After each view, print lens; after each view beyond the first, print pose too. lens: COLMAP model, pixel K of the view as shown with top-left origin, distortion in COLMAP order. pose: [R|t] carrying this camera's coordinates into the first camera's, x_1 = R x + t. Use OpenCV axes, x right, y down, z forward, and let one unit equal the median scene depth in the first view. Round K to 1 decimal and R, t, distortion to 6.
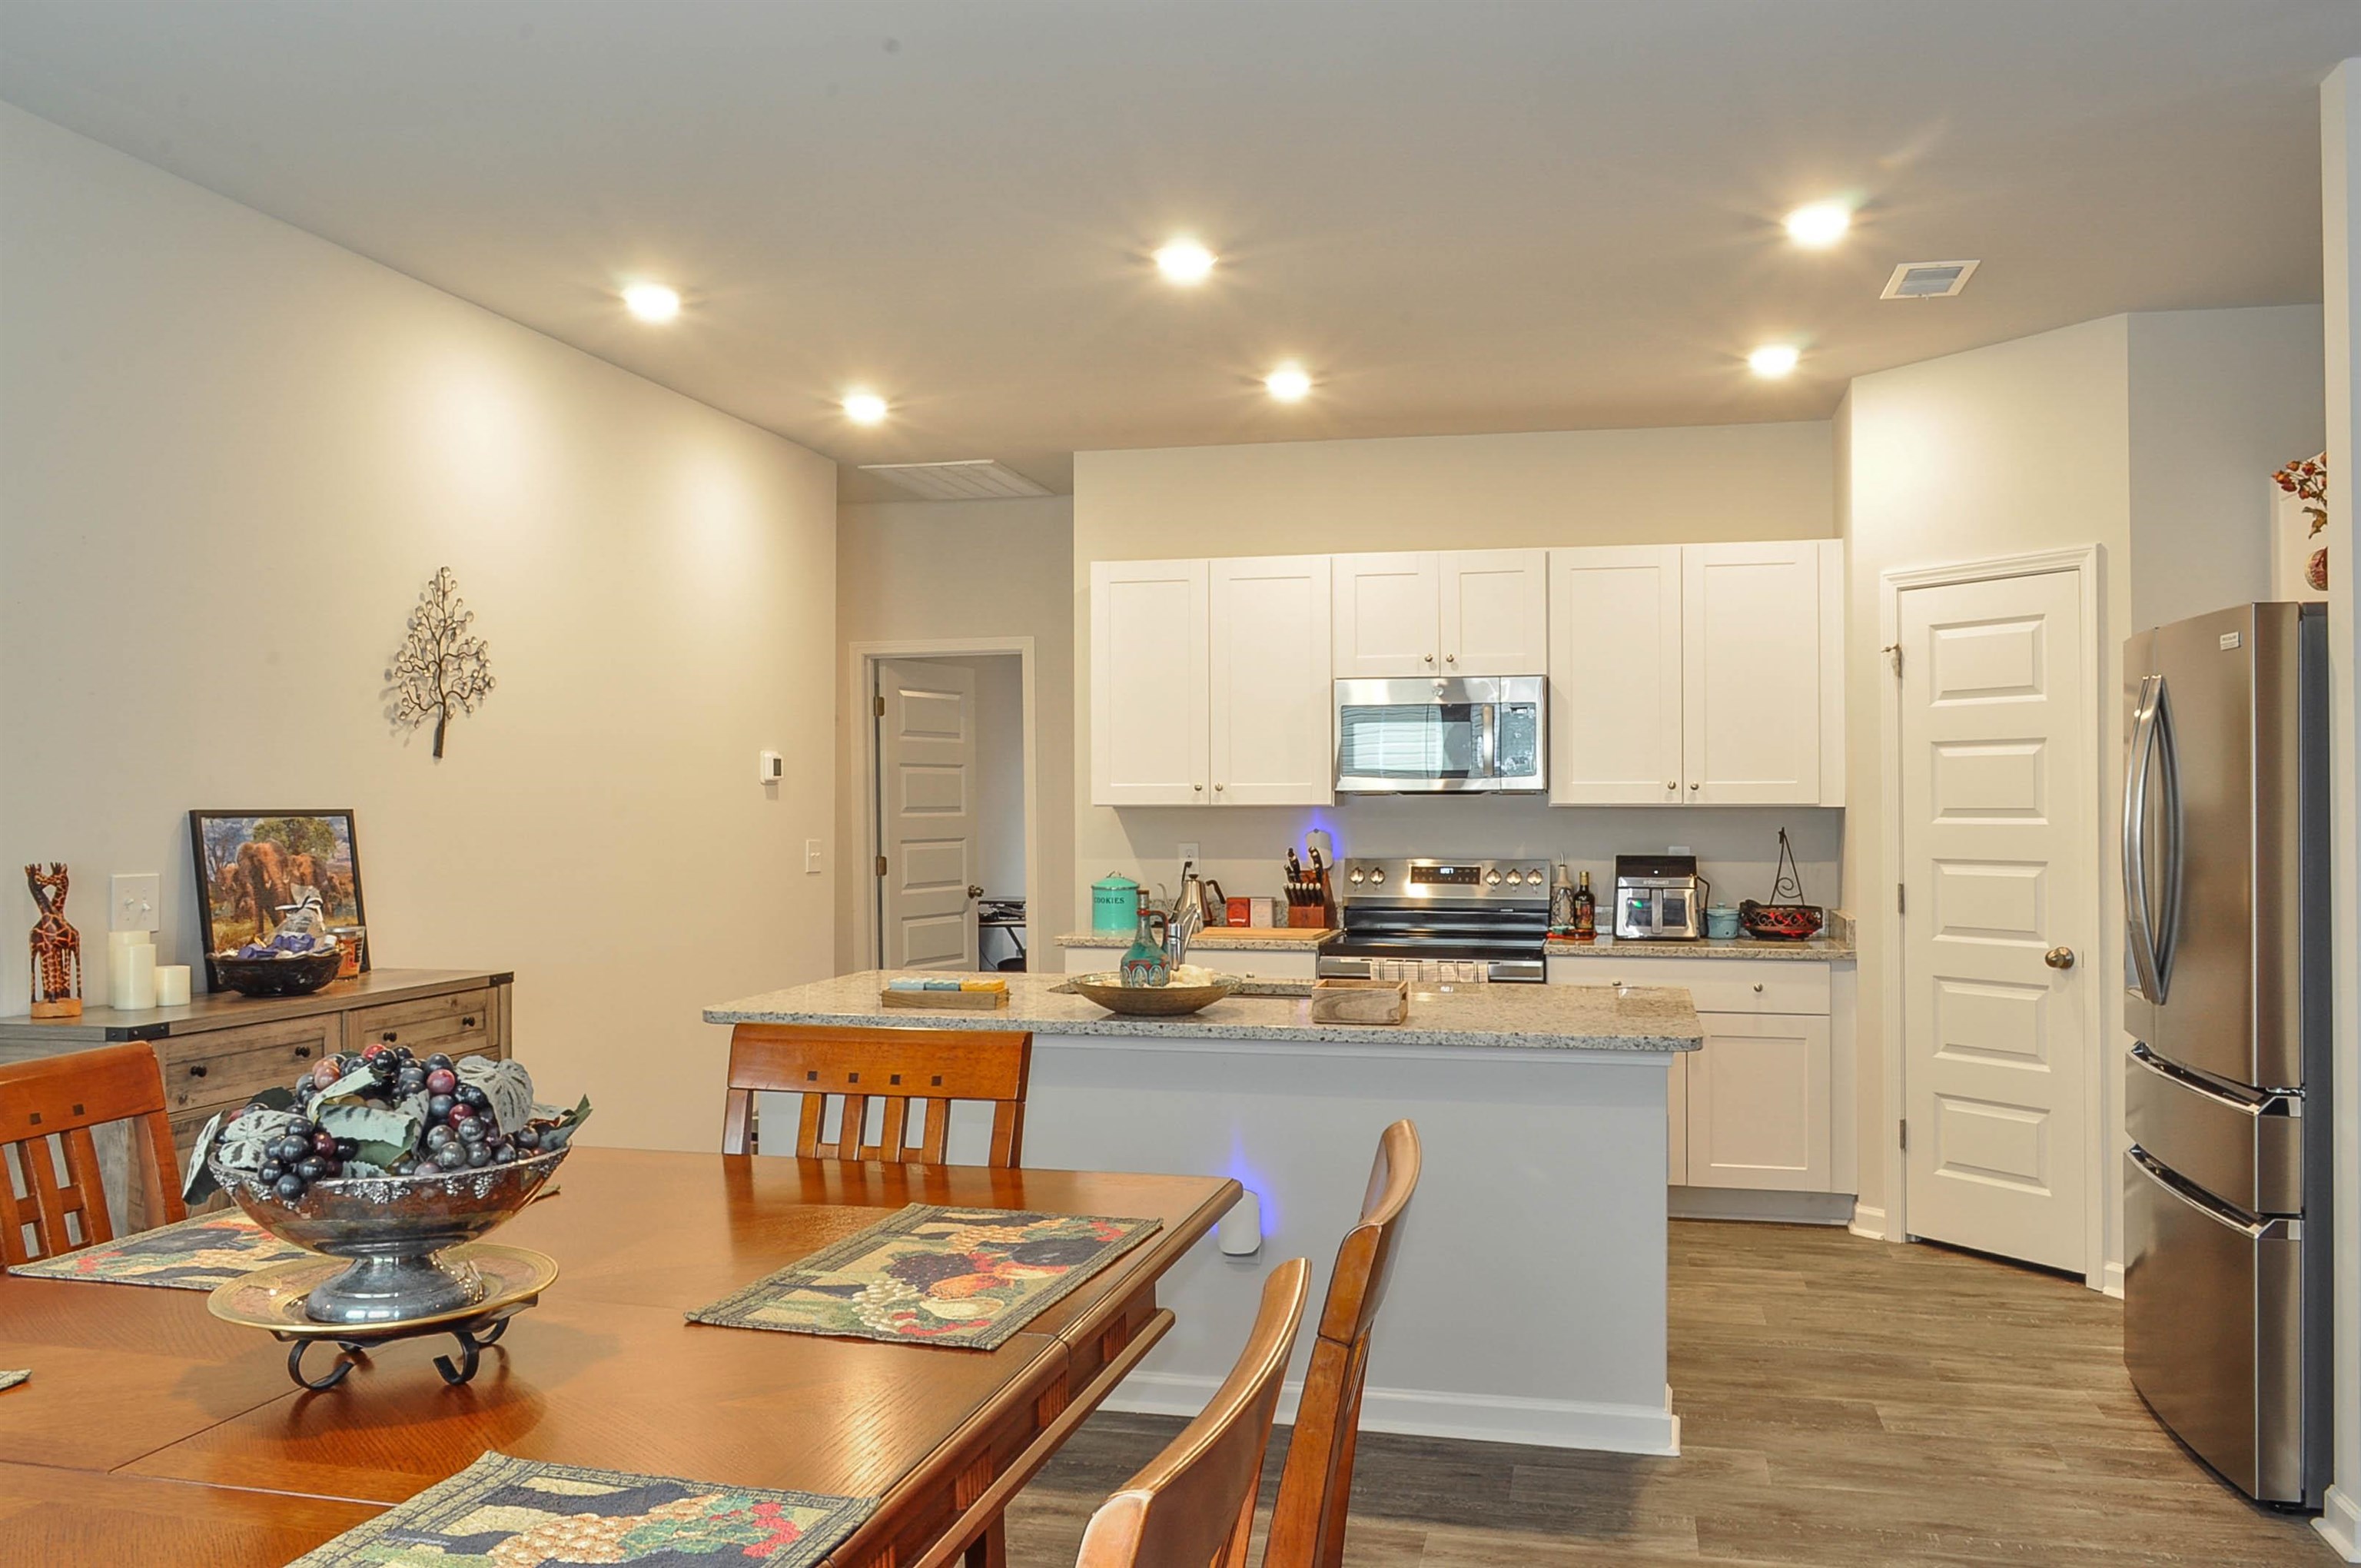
lens RADIAL K [[1846.0, 0, 1192.7], [0, 1846.0, 791.3], [0, 0, 1]] dist [-0.013689, 0.008817]
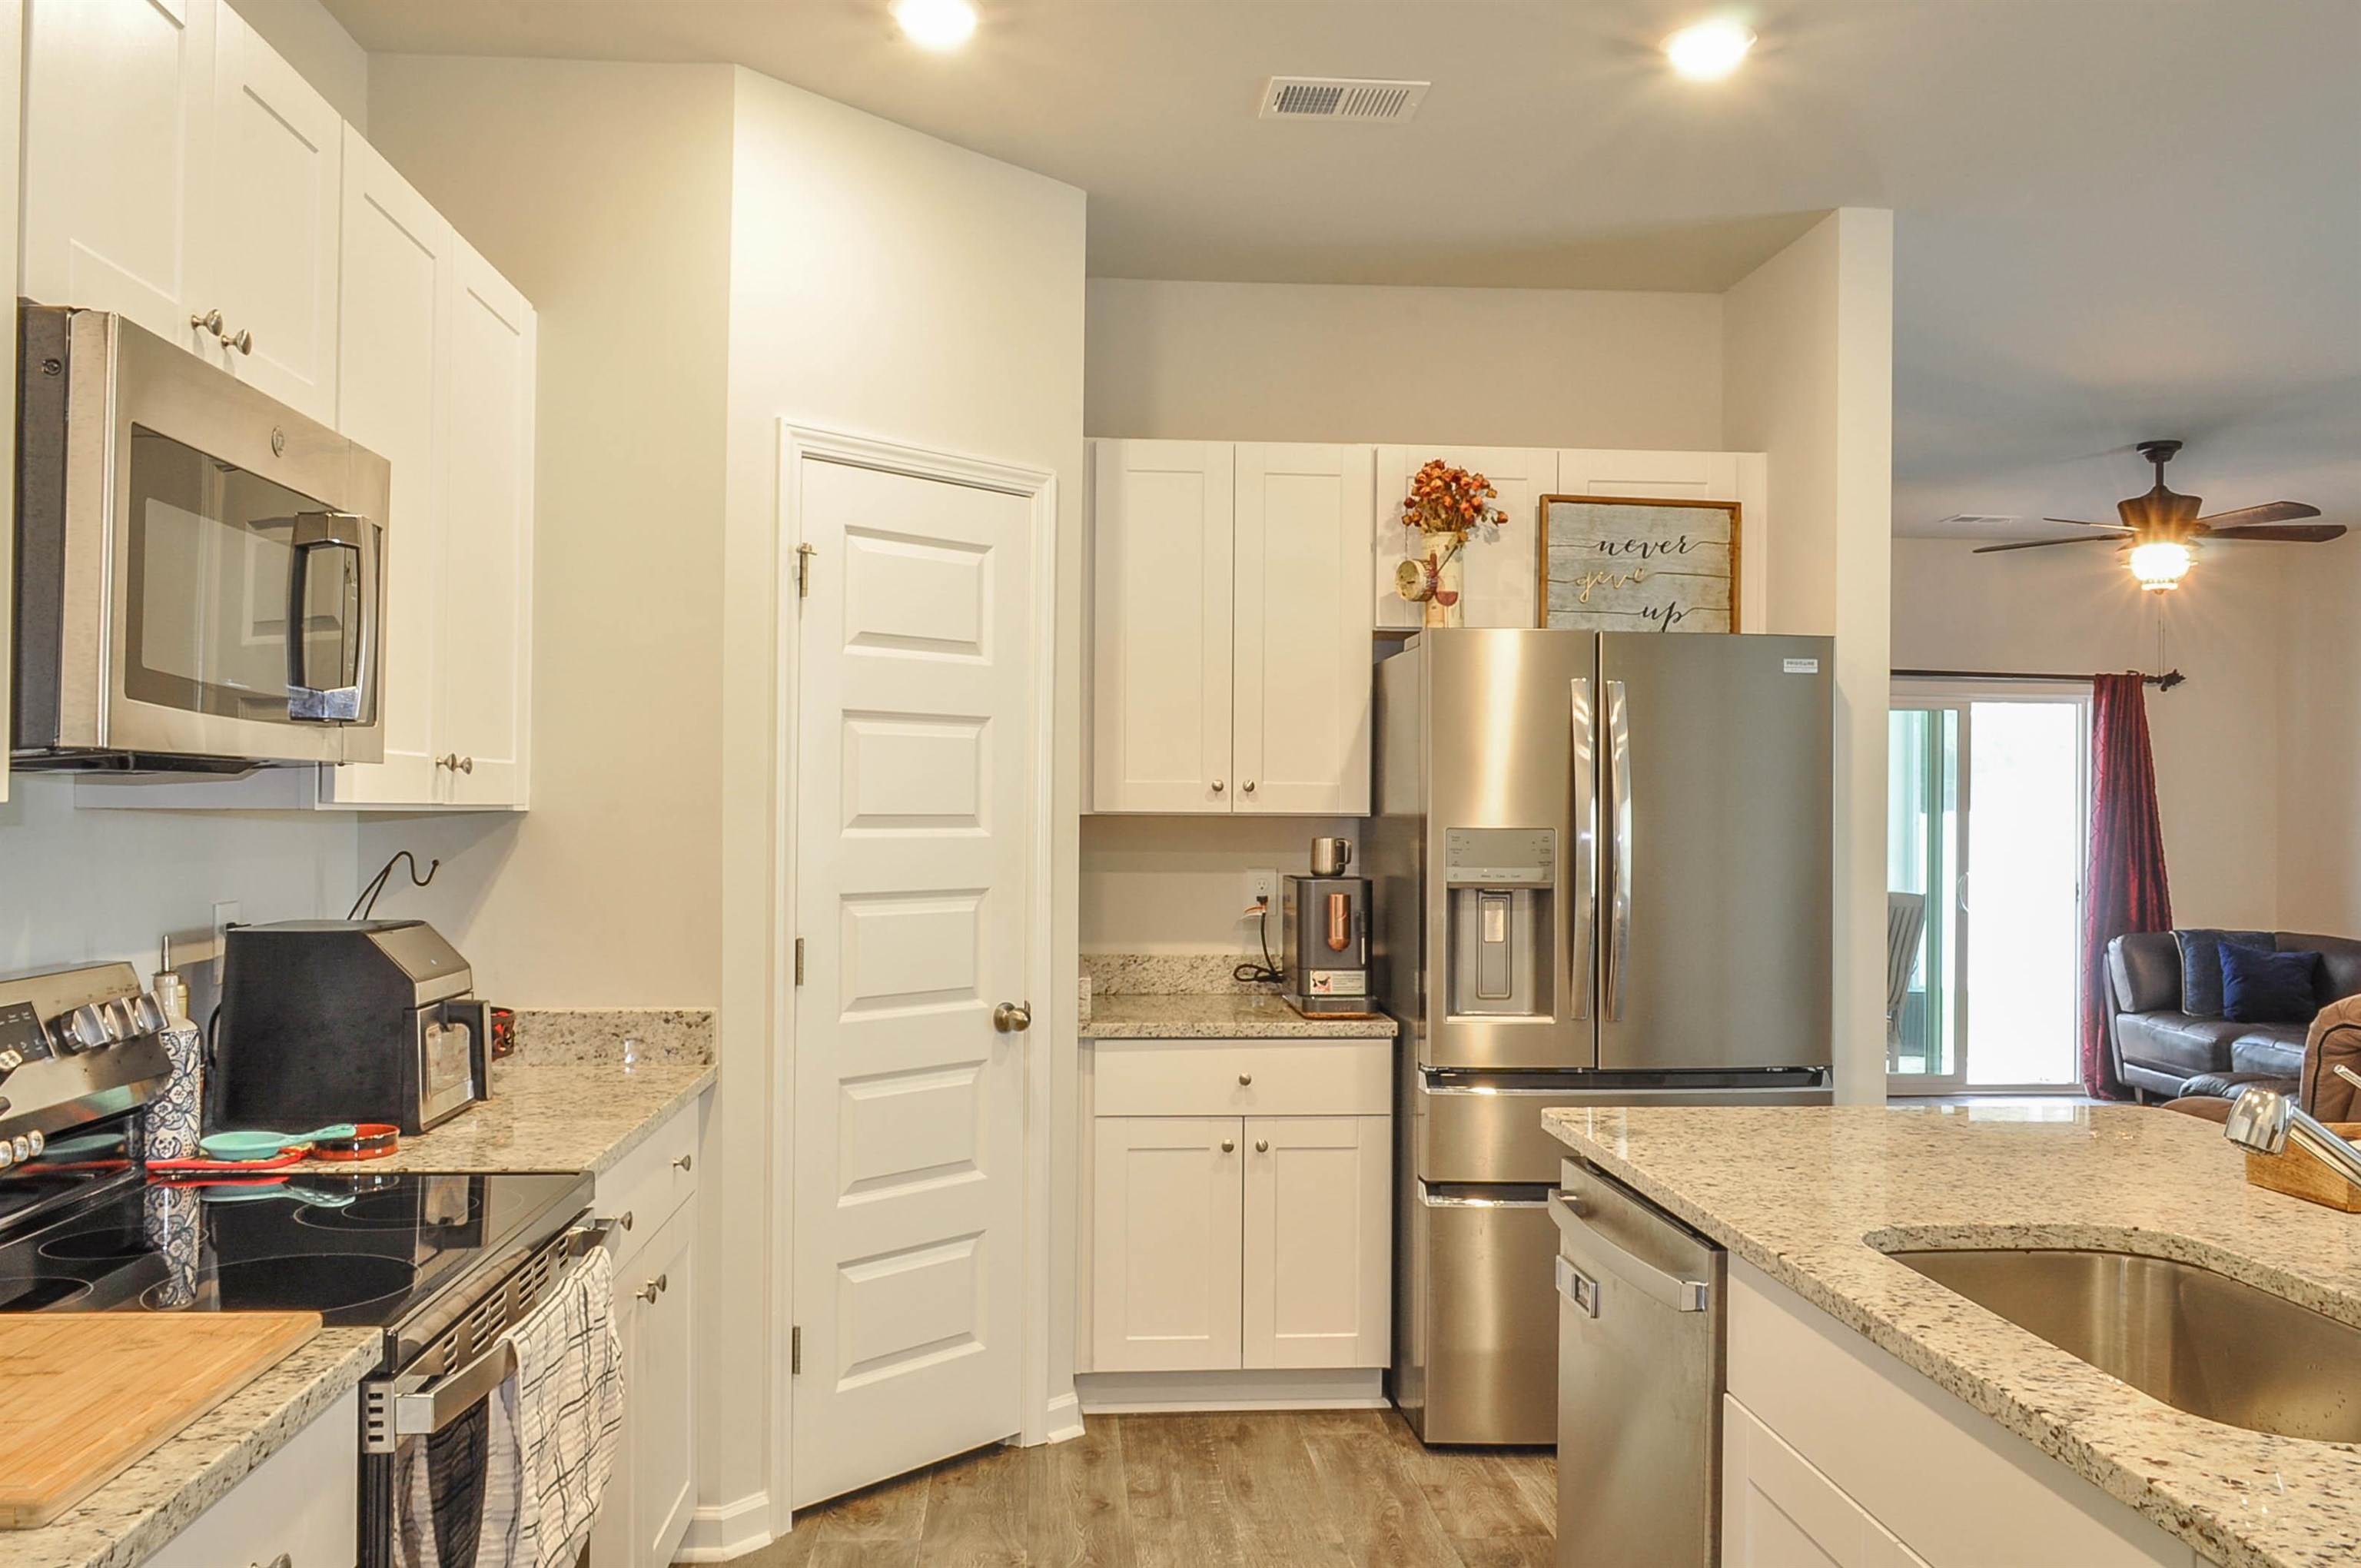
lens RADIAL K [[1864.6, 0, 1190.5], [0, 1864.6, 790.3], [0, 0, 1]] dist [-0.014702, 0.007395]
pose [[-0.303582, 0.006541, 0.952783, -0.229354], [-0.016888, 0.999782, -0.012245, 0.006340], [-0.952656, -0.019808, -0.303405, 1.008408]]
